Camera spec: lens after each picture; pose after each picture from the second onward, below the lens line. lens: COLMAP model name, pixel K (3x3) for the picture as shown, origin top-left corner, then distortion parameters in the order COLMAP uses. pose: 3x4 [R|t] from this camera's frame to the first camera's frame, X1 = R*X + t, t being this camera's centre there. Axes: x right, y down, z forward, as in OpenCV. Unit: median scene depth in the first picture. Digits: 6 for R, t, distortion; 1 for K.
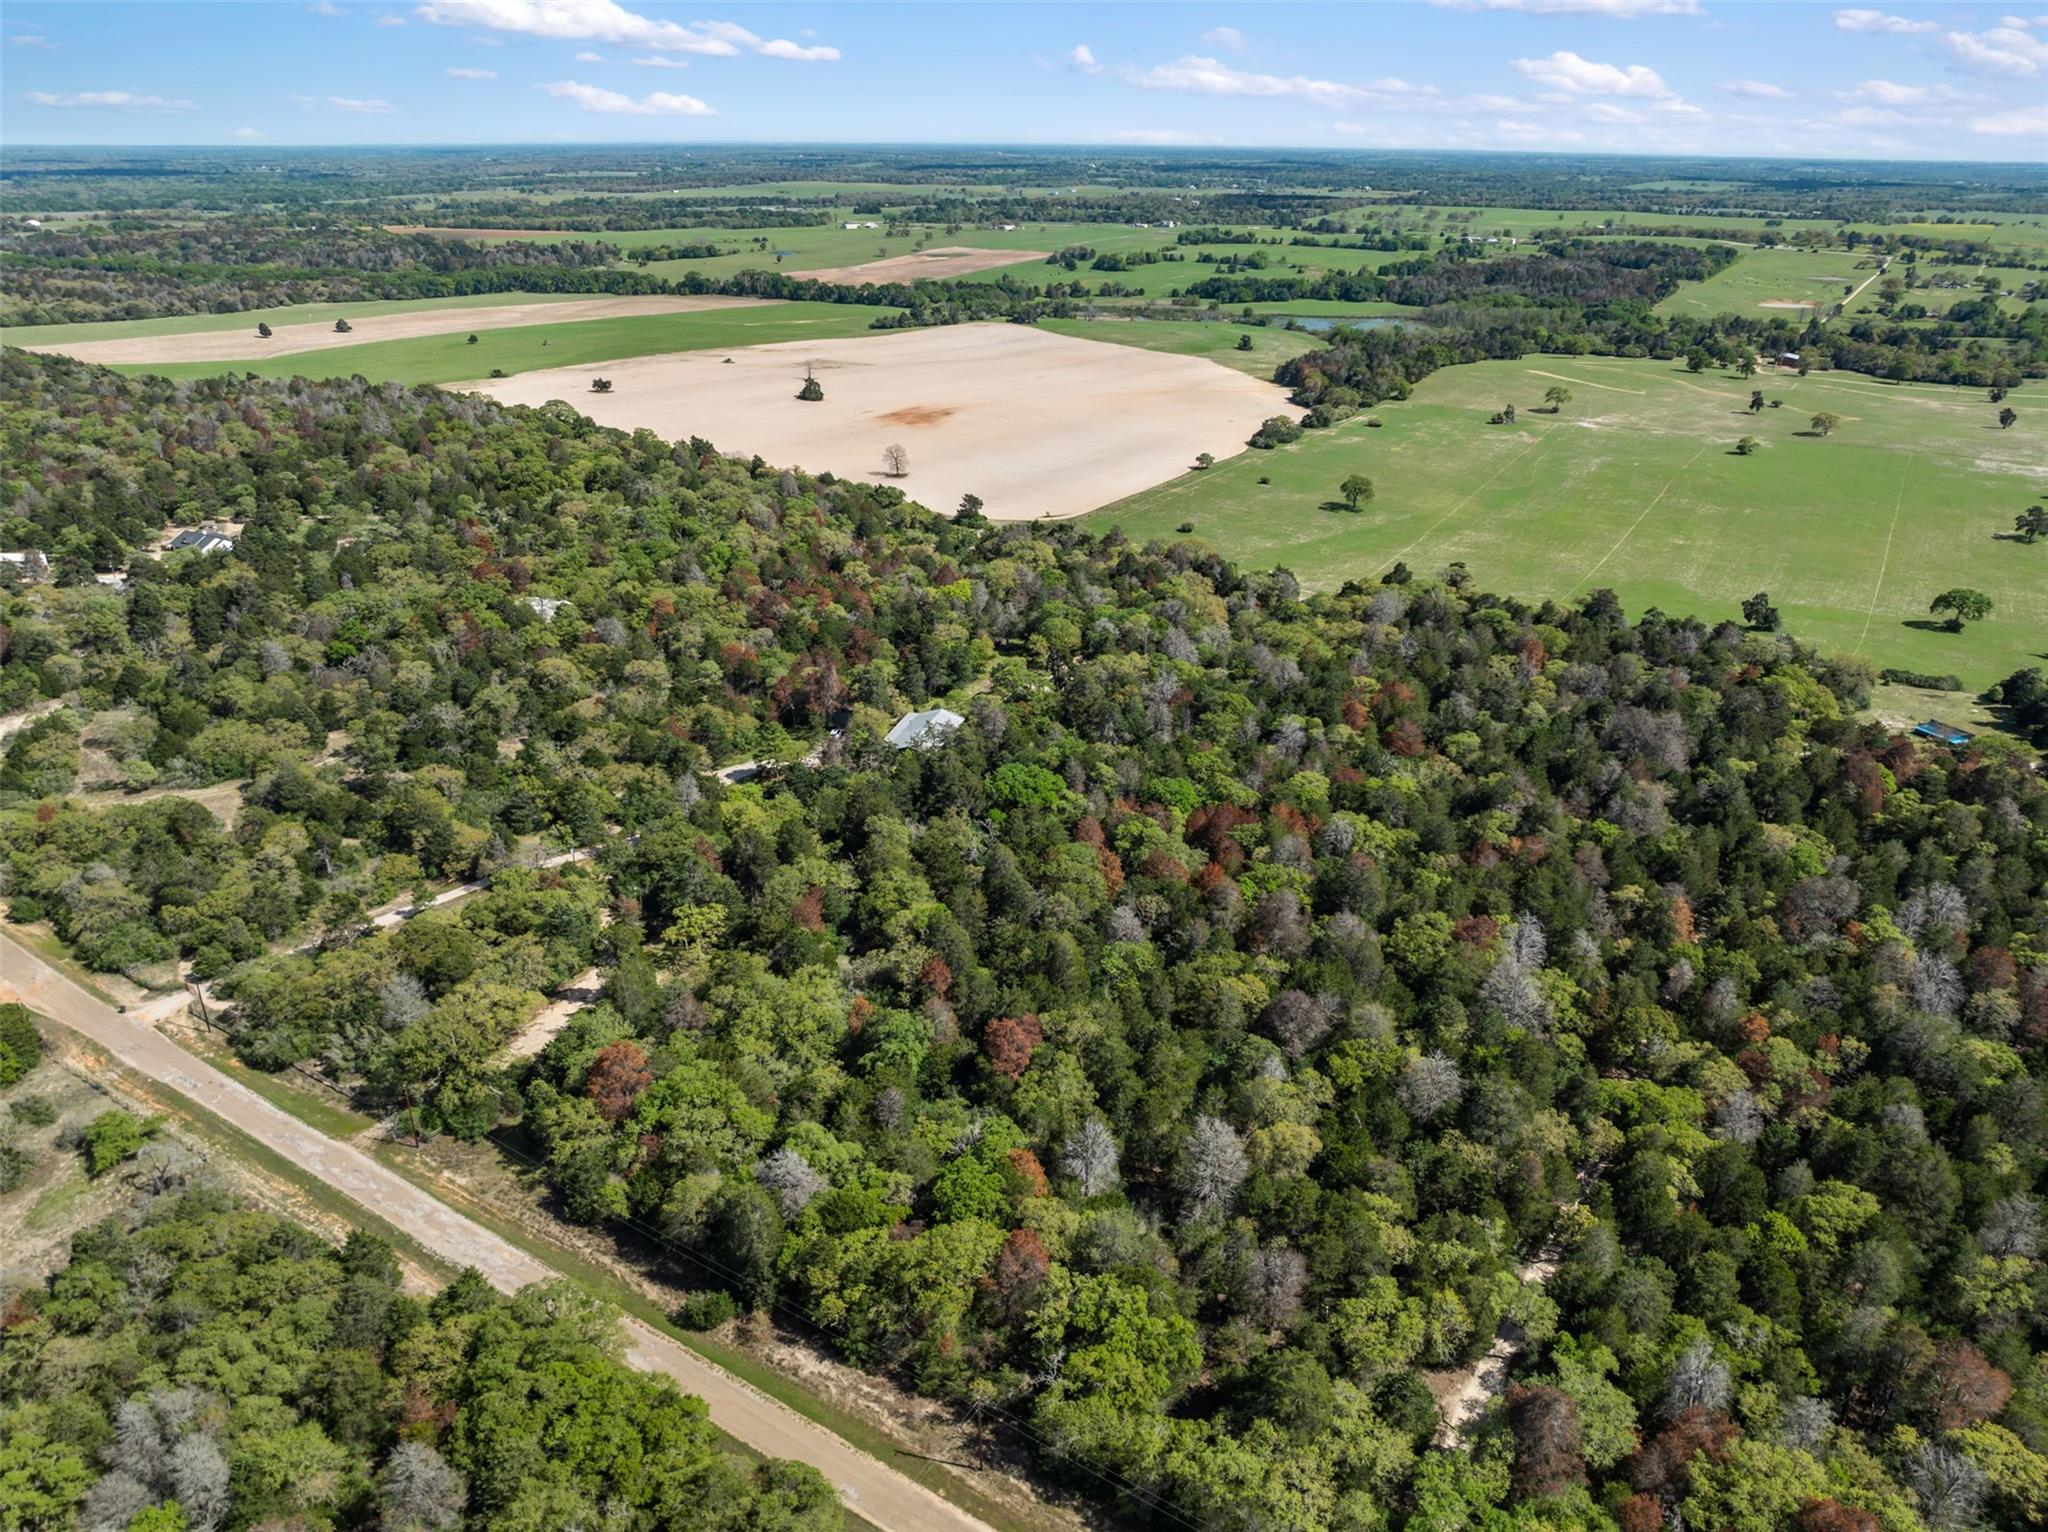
lens RADIAL K [[1444.7, 0, 1030.5], [0, 1444.7, 735.7], [0, 0, 1]] dist [-0.043270, 0.006416]
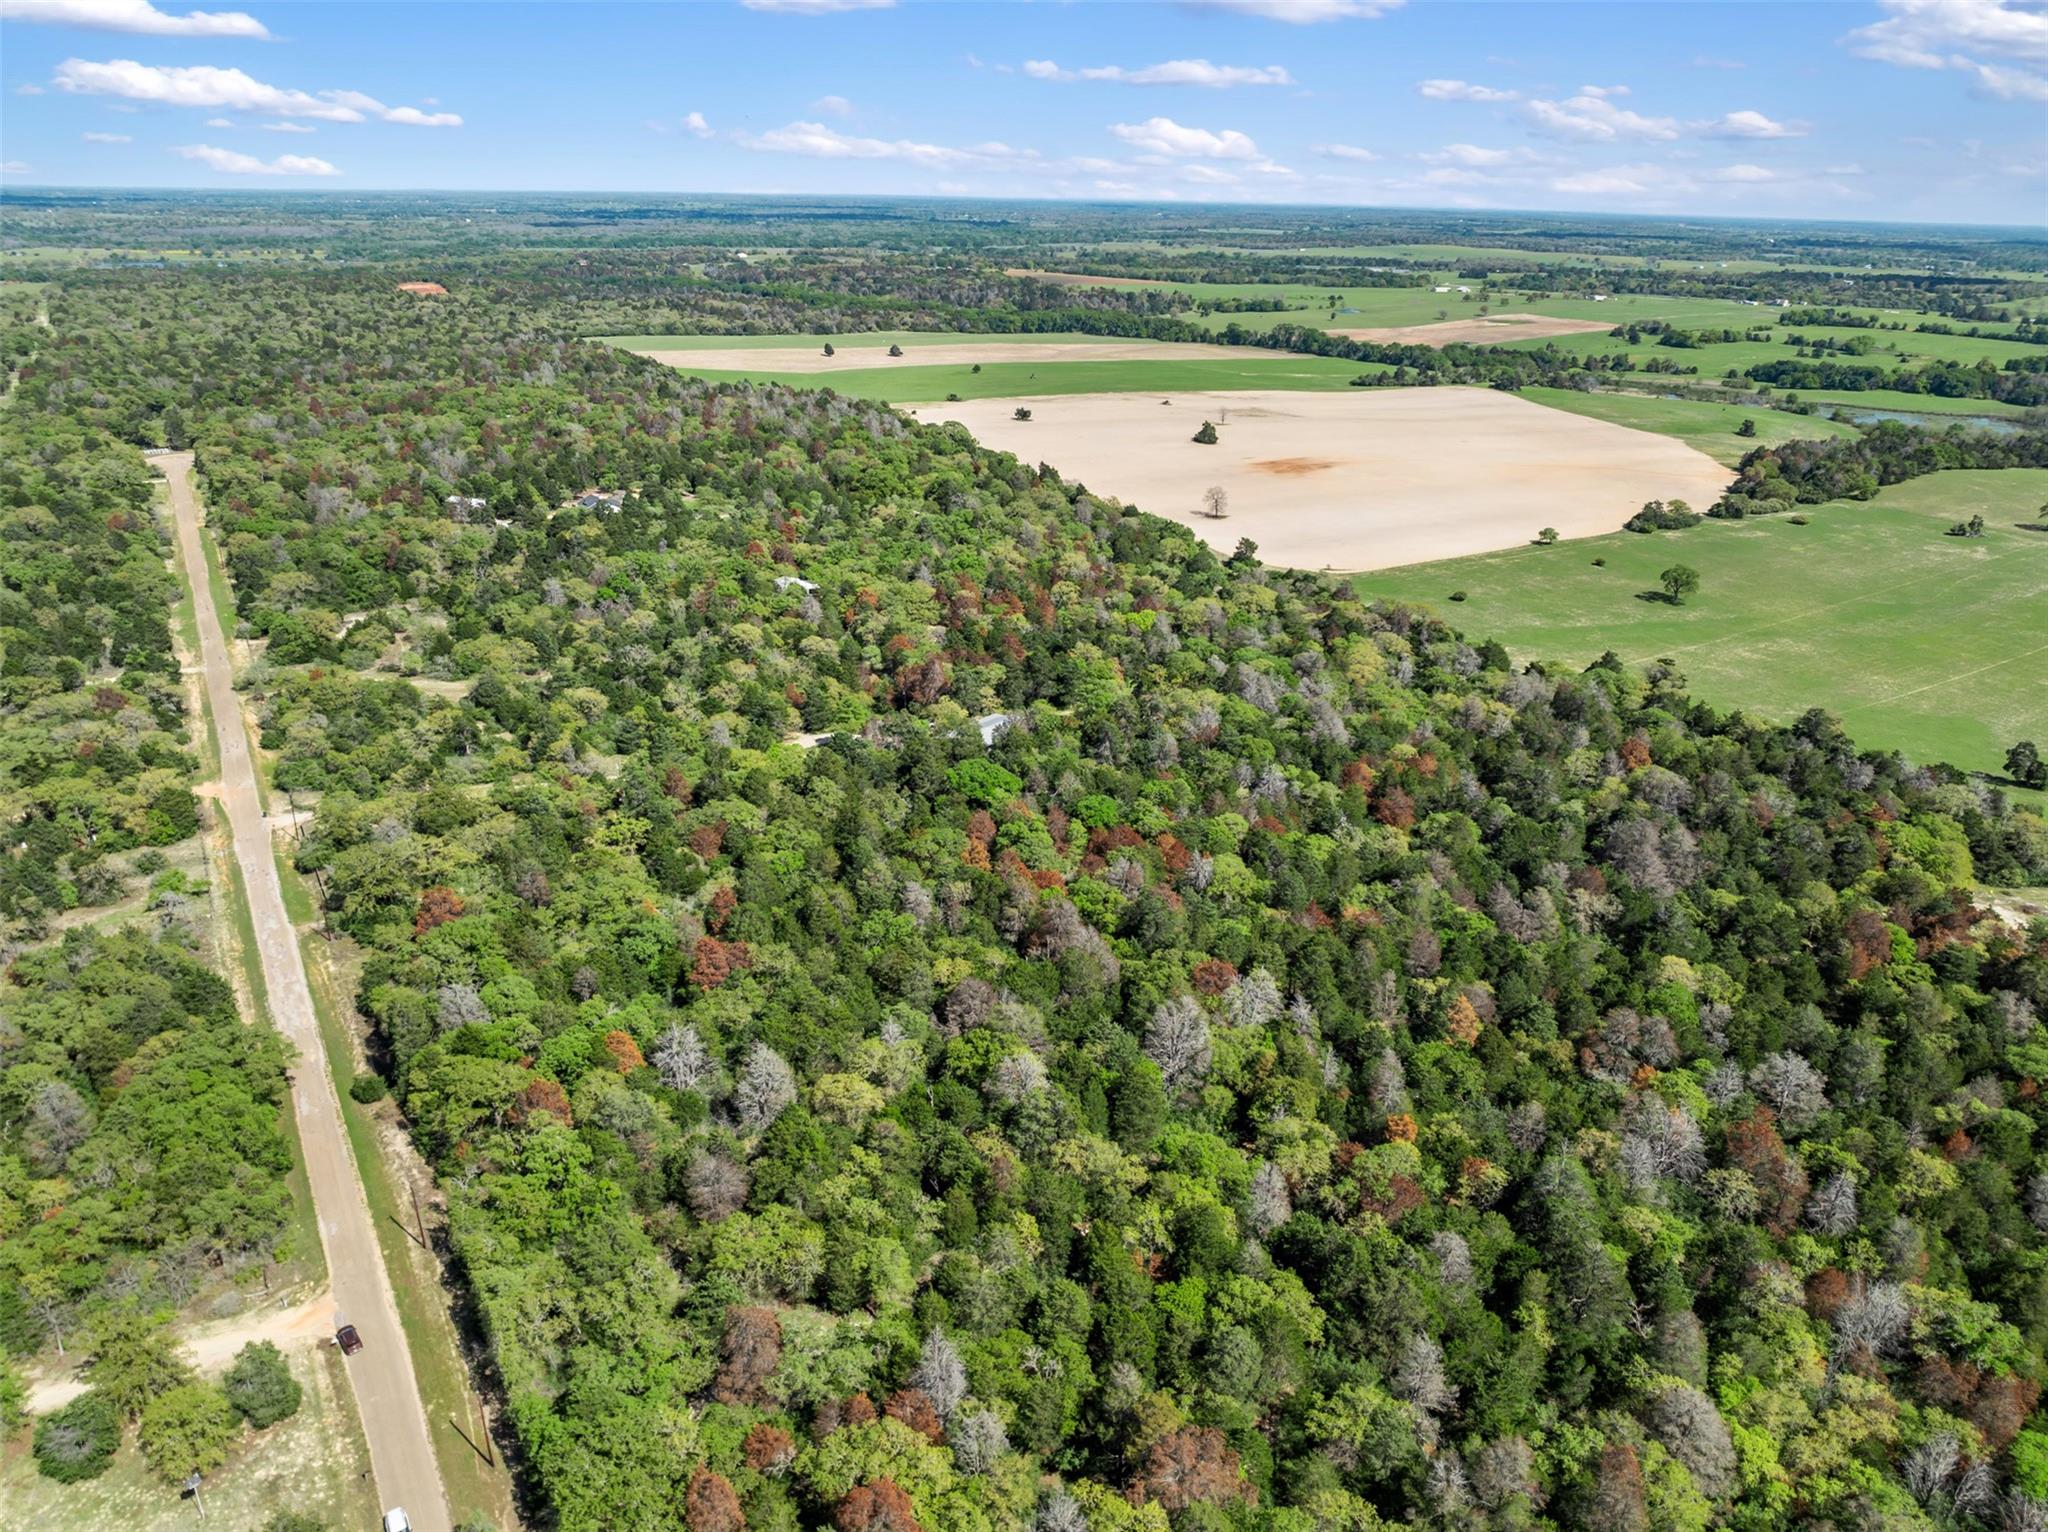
lens RADIAL K [[1444.7, 0, 1030.5], [0, 1444.7, 735.7], [0, 0, 1]] dist [-0.043270, 0.006416]
pose [[0.906445, 0.157487, -0.391862, 0.223363], [-0.172415, 0.985020, -0.002951, -0.000570], [0.385527, 0.070238, 0.920019, 0.013124]]
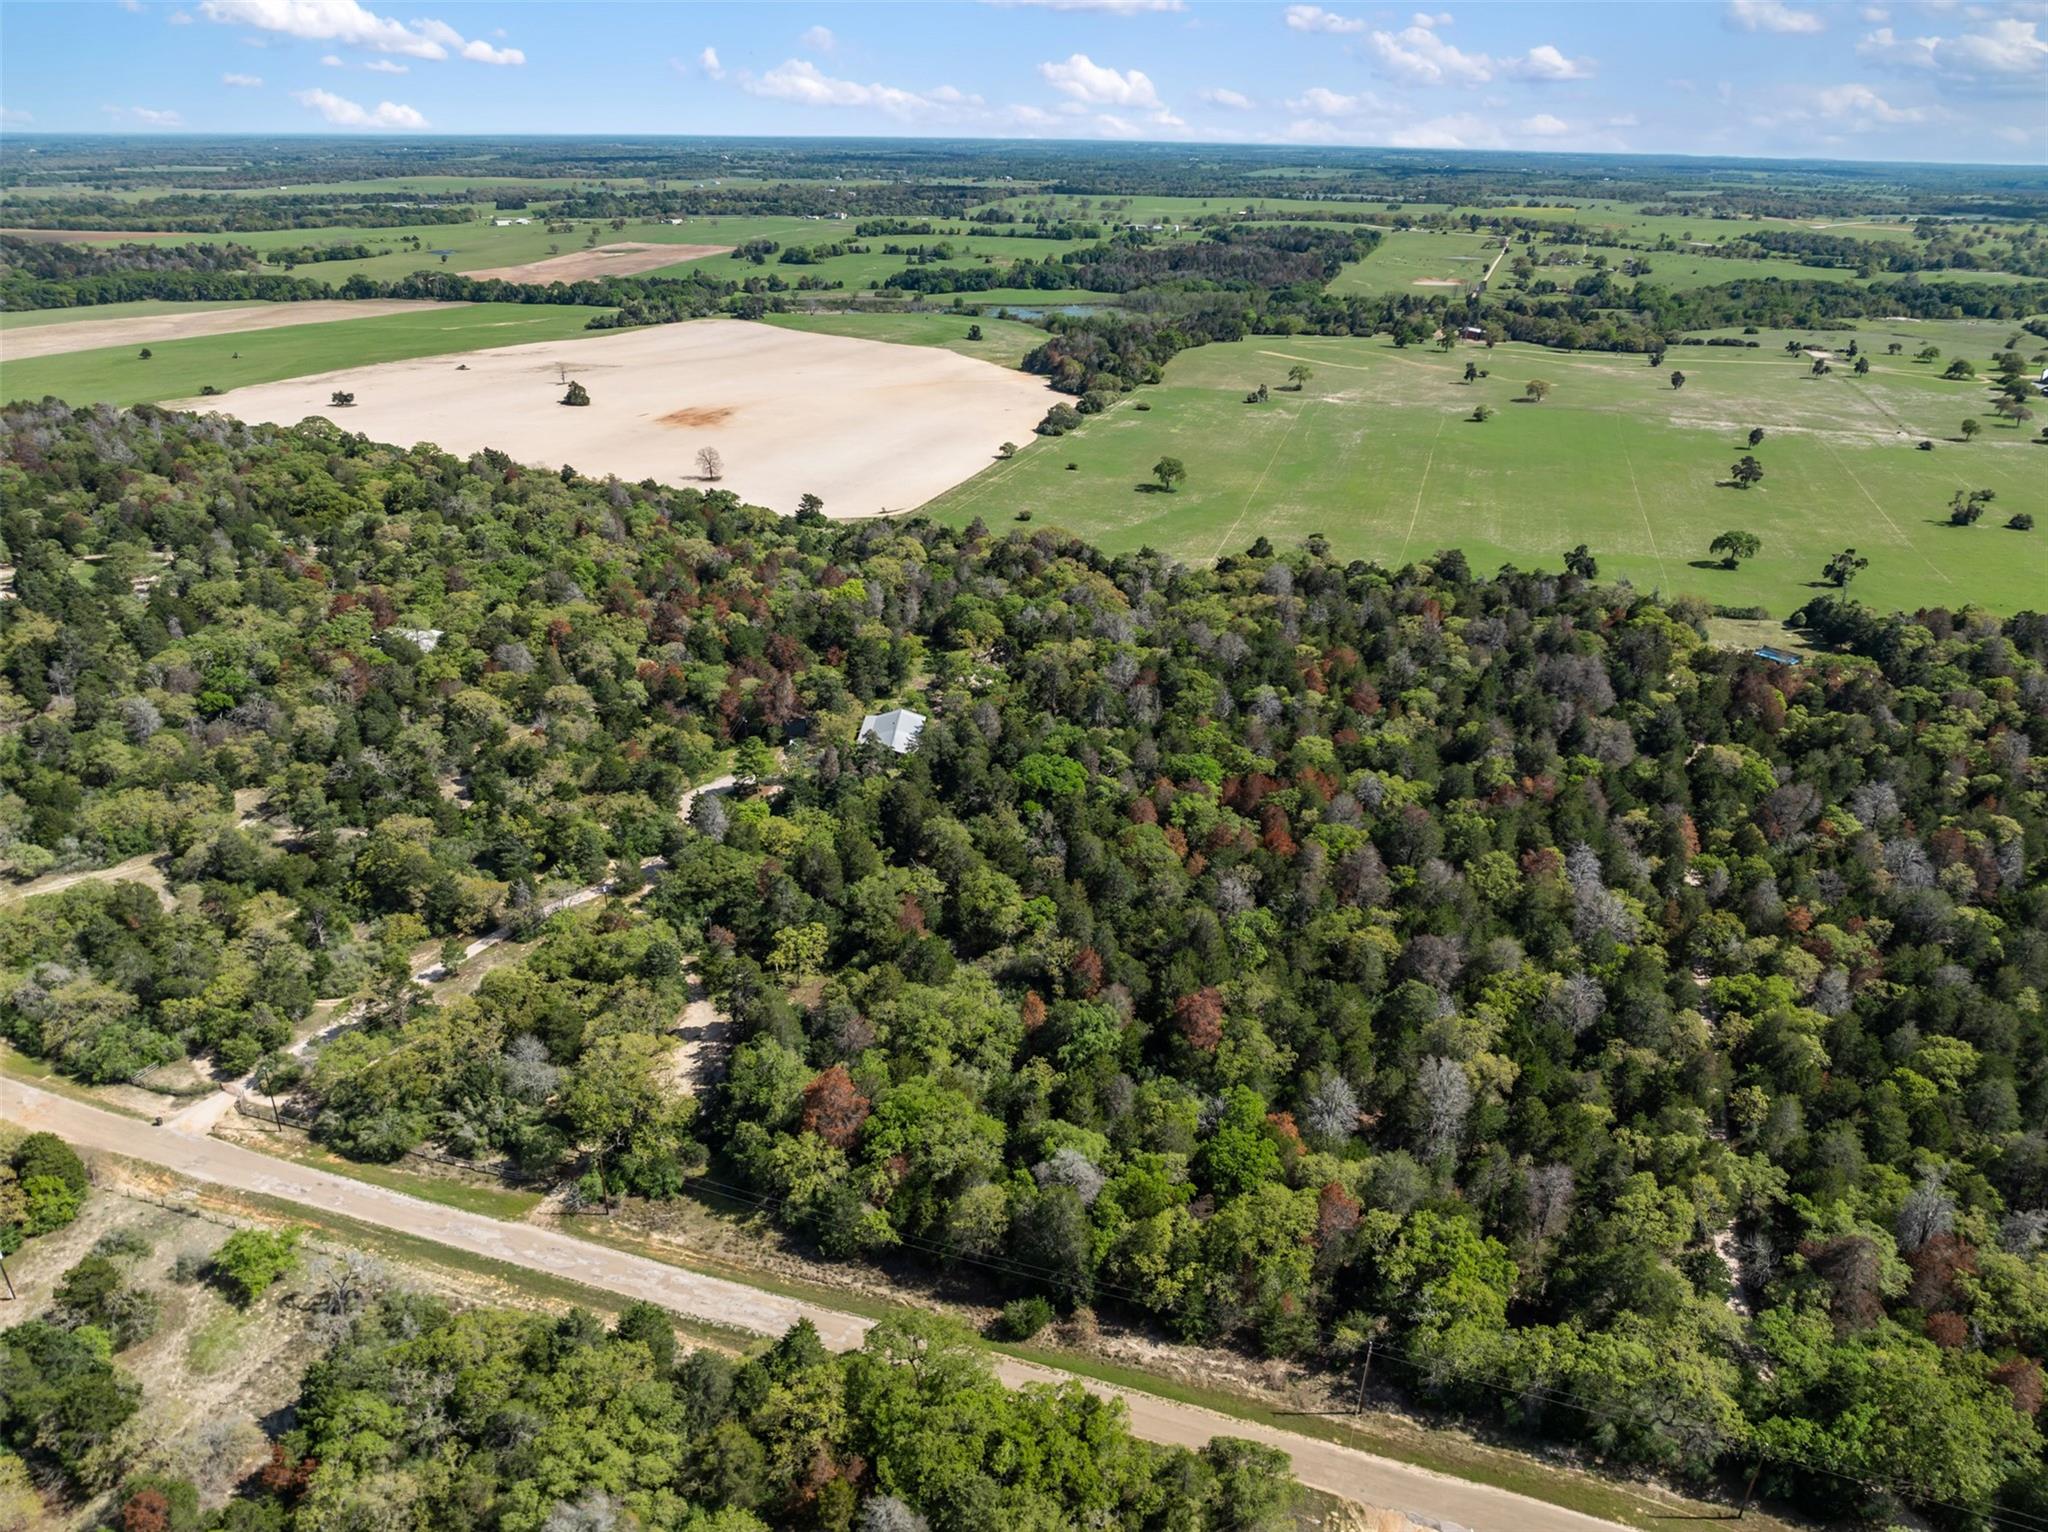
lens RADIAL K [[1444.7, 0, 1030.5], [0, 1444.7, 735.7], [0, 0, 1]] dist [-0.043270, 0.006416]
pose [[0.970004, -0.088174, 0.226534, -0.122938], [0.086901, 0.996095, 0.015605, -0.004957], [-0.227025, 0.004549, 0.973878, 0.008445]]
